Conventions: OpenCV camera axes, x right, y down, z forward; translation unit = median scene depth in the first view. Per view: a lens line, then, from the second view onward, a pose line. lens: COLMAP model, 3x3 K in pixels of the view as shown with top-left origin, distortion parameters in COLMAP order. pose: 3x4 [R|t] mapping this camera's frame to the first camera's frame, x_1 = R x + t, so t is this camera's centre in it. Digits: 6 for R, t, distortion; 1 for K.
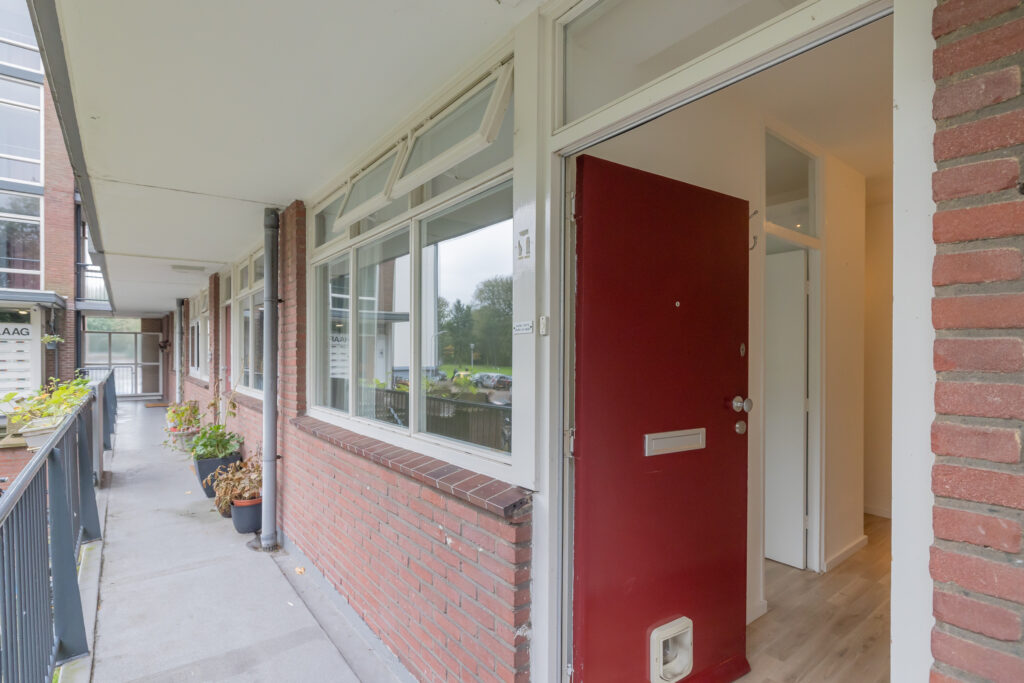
lens RADIAL K [[490.6, 0, 518.6], [0, 490.6, 358.8], [0, 0, 1]] dist [-0.004472, -0.001706]
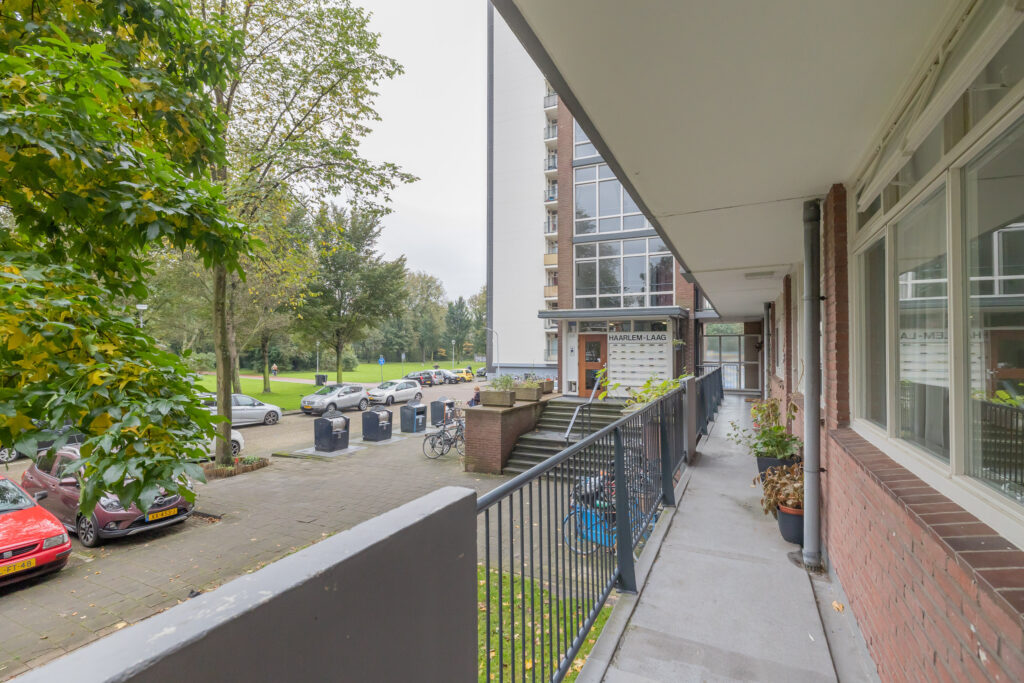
lens RADIAL K [[490.6, 0, 506.4], [0, 490.6, 341.6], [0, 0, 1]] dist [-0.004472, -0.001706]
pose [[0.436057, -0.021148, -0.899671, 0.073139], [-0.009654, 0.999556, -0.028175, -0.005728], [0.899867, 0.020971, 0.435659, 0.070463]]
